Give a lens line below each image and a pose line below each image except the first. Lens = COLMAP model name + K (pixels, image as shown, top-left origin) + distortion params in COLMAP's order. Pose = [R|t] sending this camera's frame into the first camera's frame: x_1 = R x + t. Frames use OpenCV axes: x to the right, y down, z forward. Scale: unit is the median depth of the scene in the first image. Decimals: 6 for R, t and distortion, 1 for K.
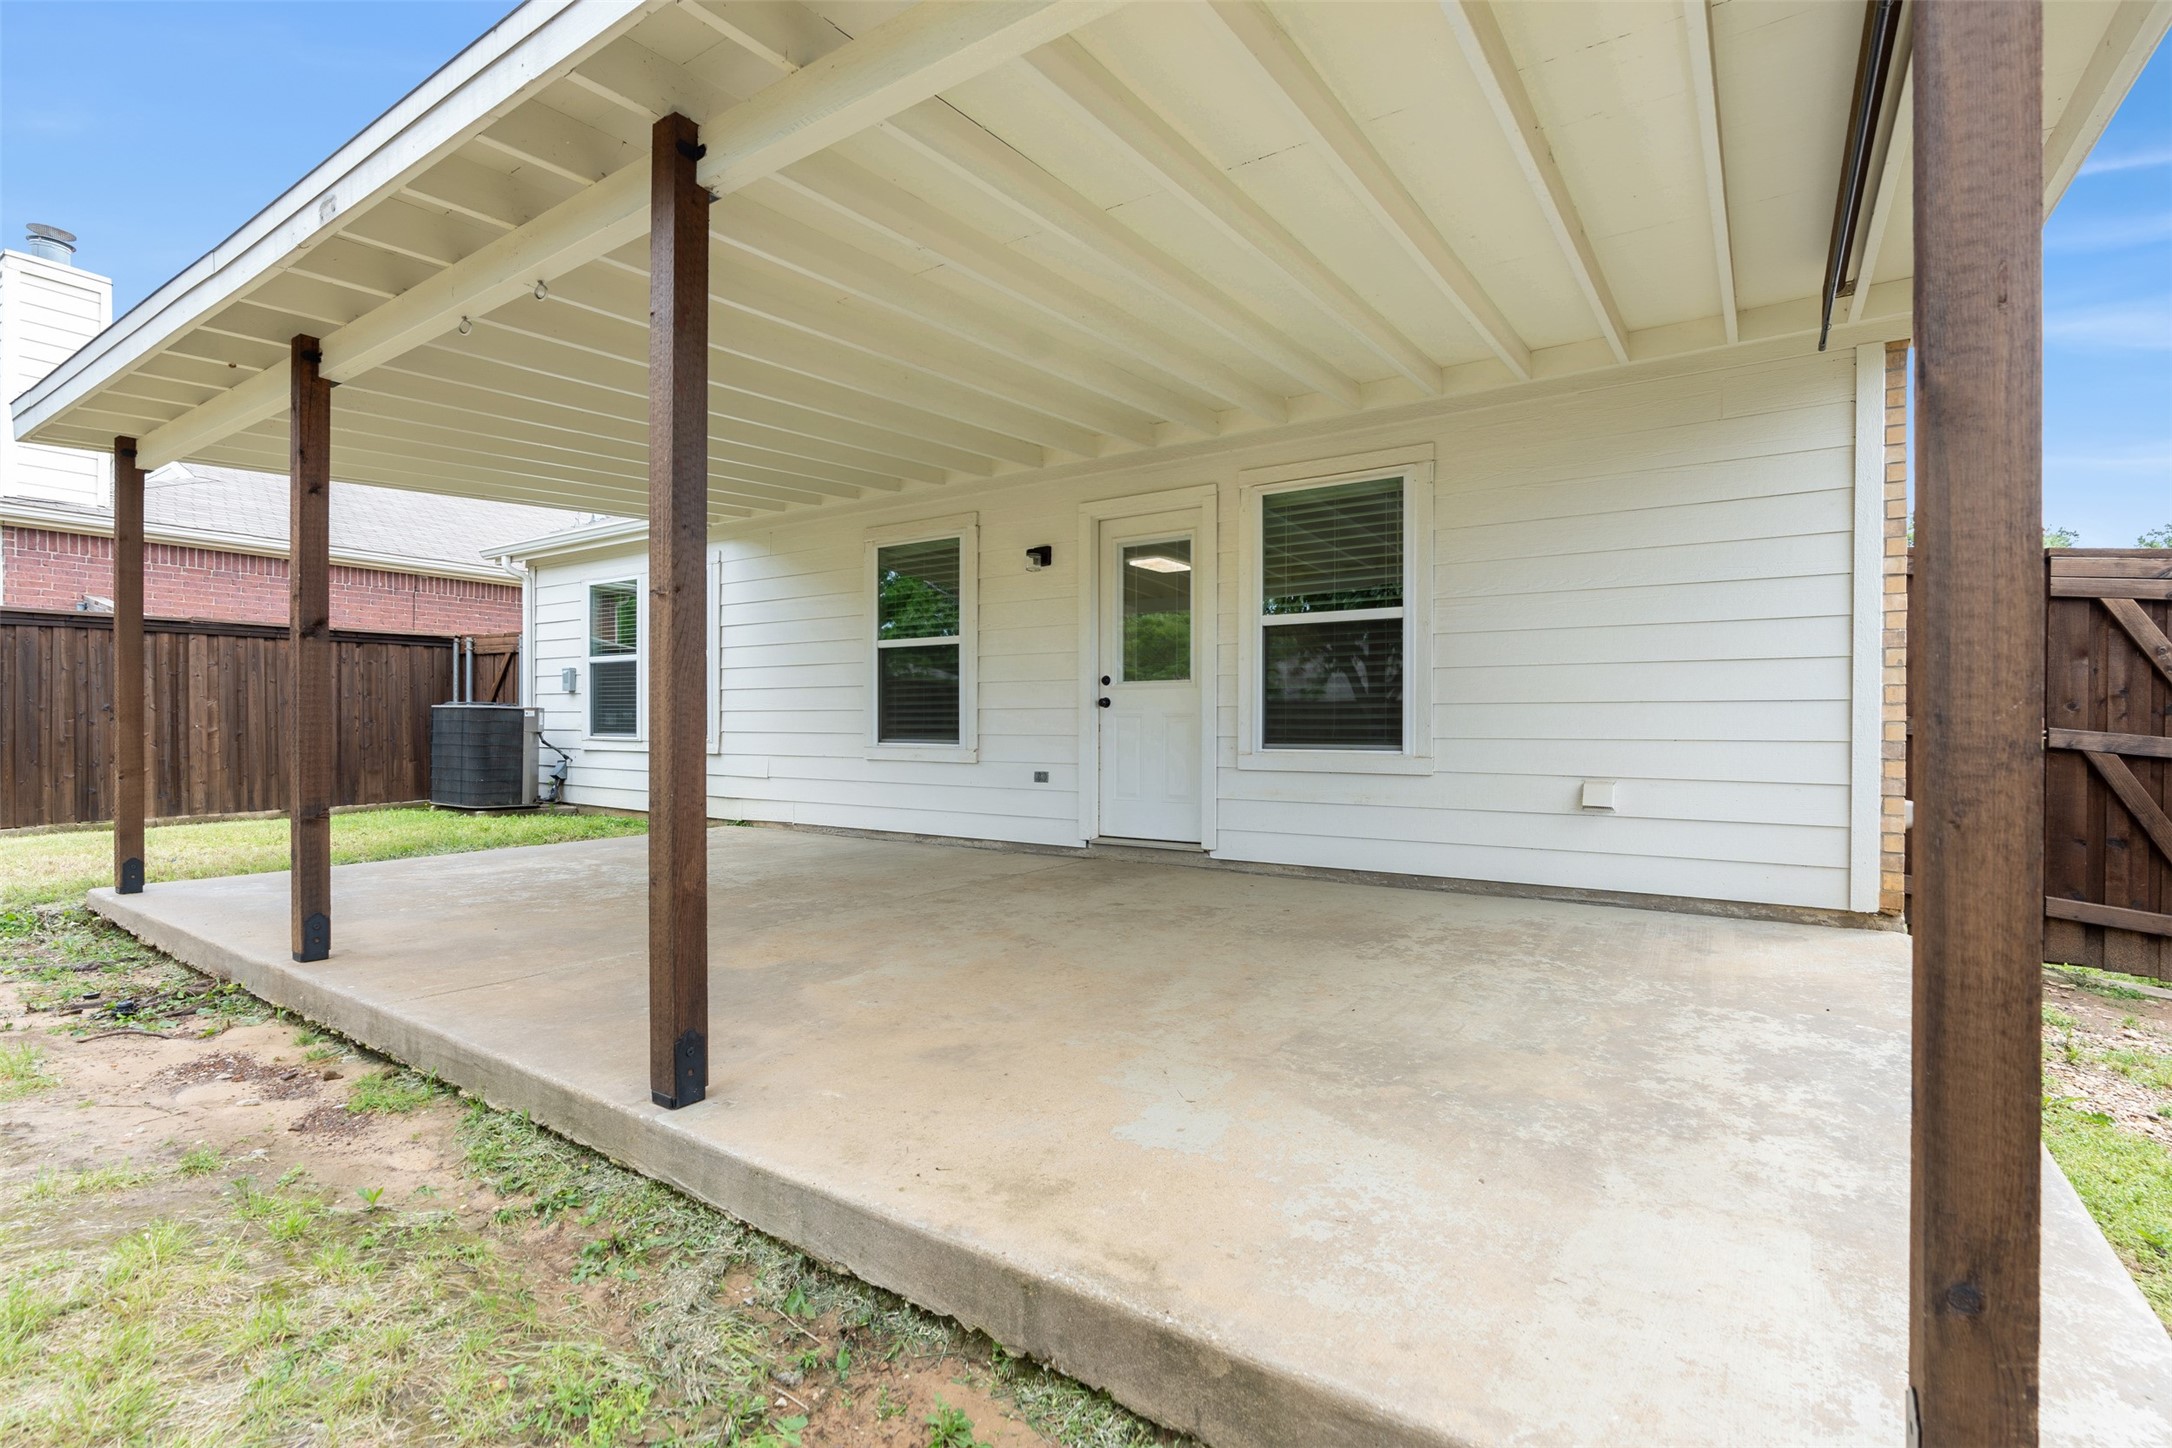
lens RADIAL K [[995.0, 0, 1077.6], [0, 995.0, 728.8], [0, 0, 1]] dist [-0.010228, 0.004516]
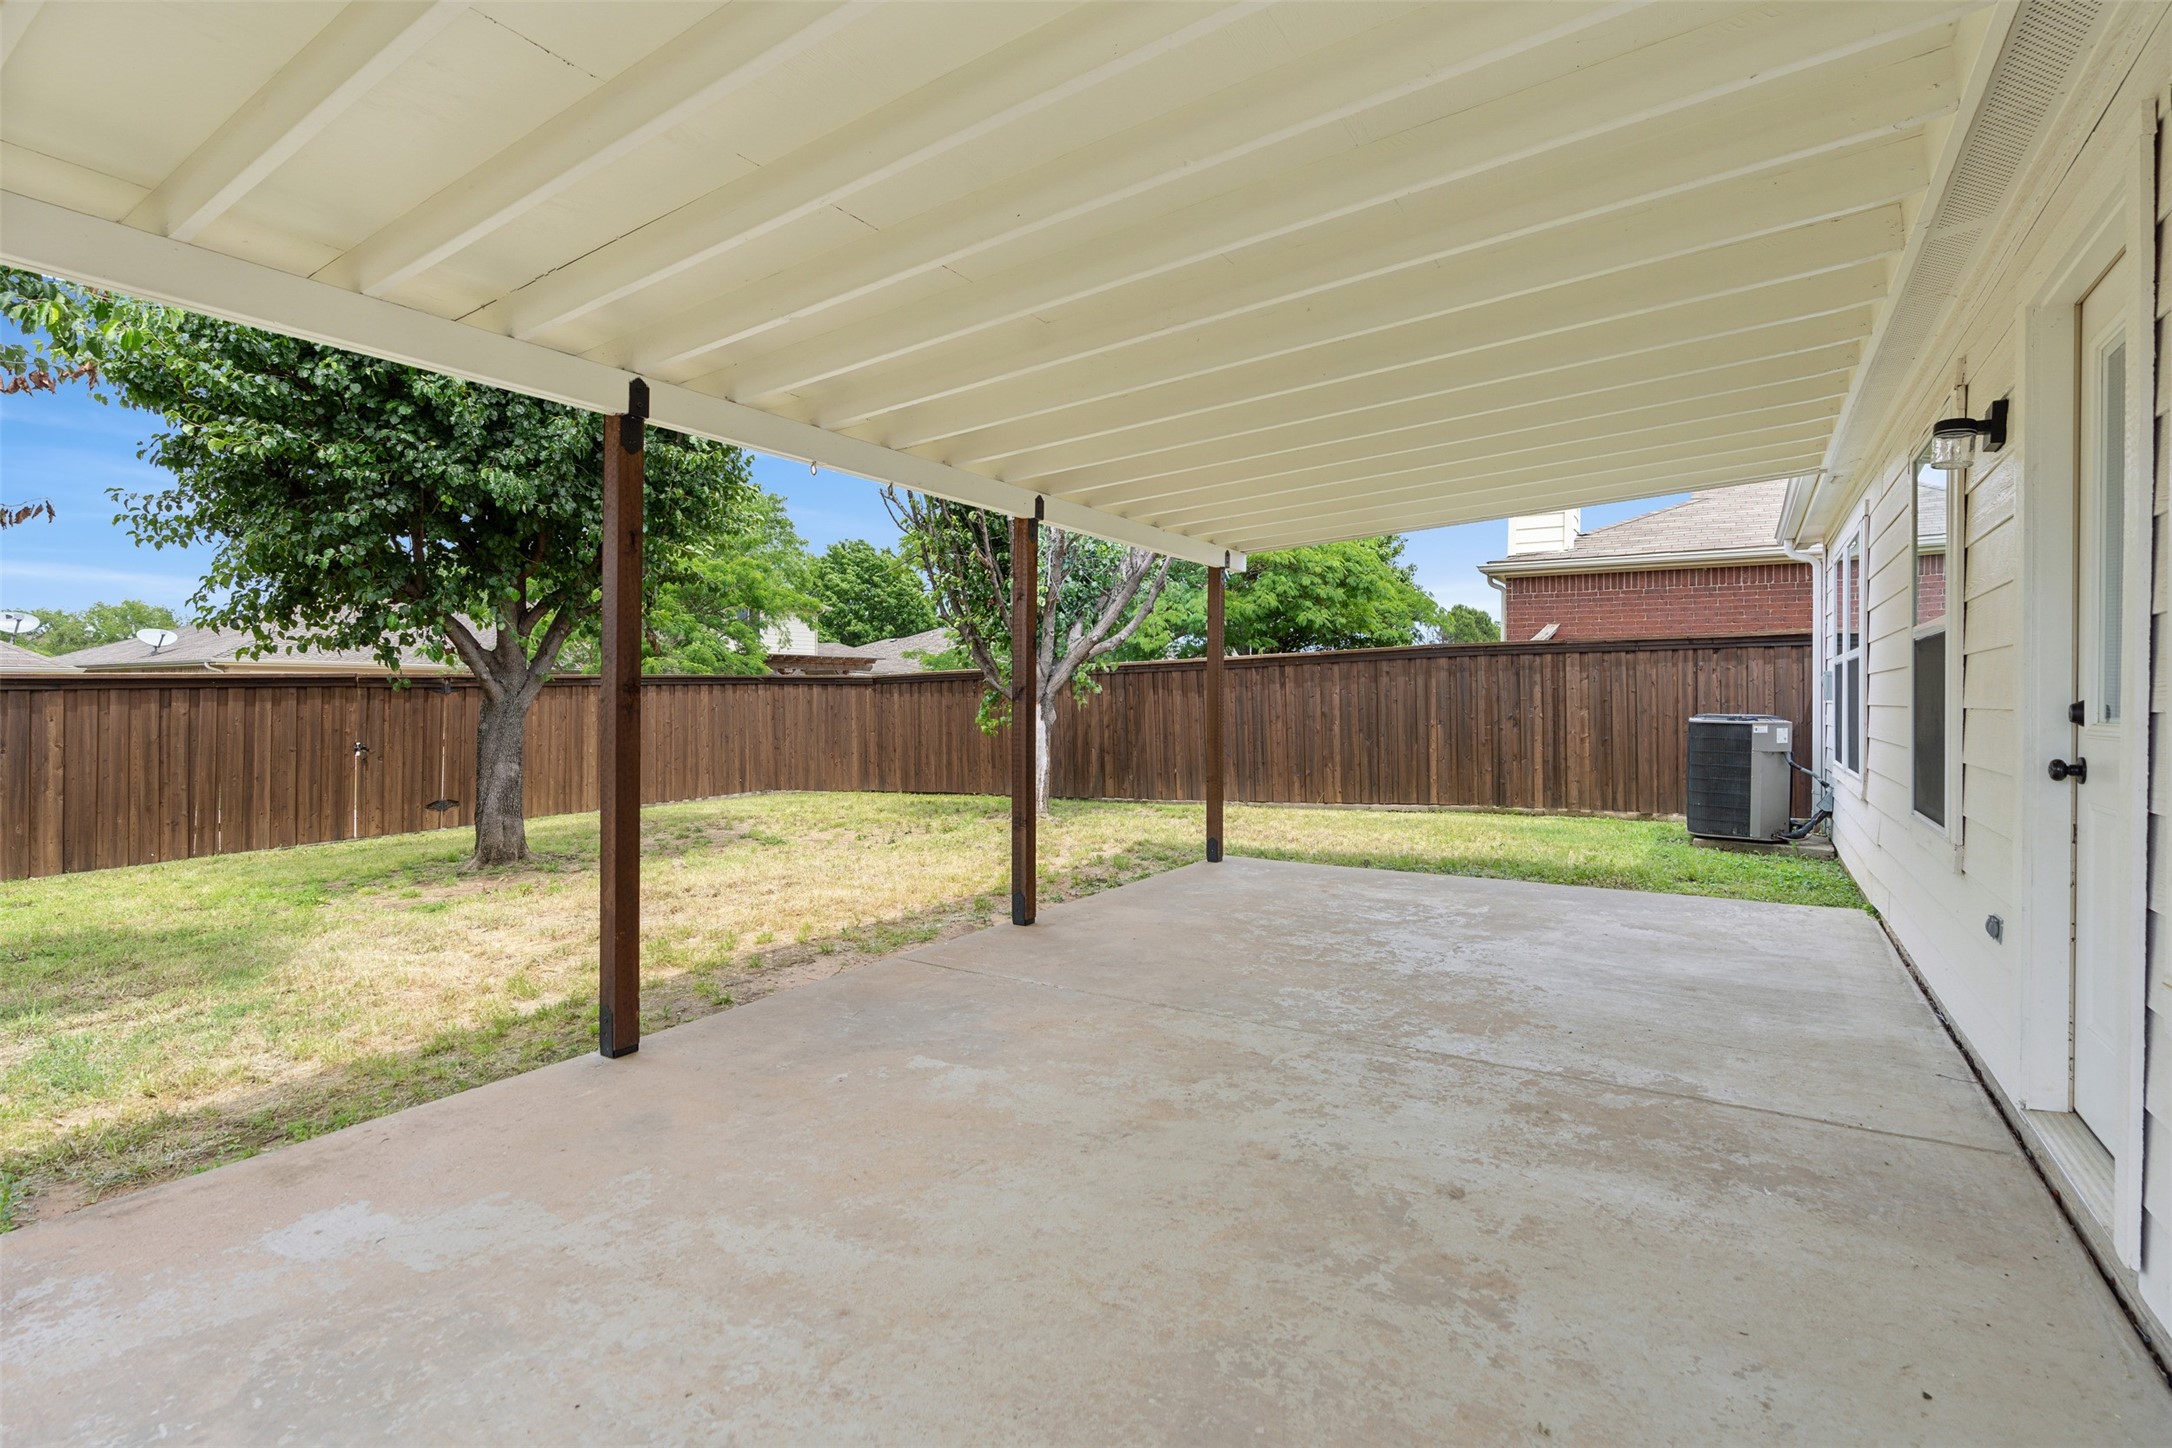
lens RADIAL K [[995.0, 0, 1068.5], [0, 995.0, 703.7], [0, 0, 1]] dist [-0.010228, 0.004516]
pose [[0.040090, -0.002092, -0.999194, 0.247251], [-0.004870, 0.999986, -0.002289, -0.030818], [0.999184, 0.004958, 0.040079, 0.369366]]
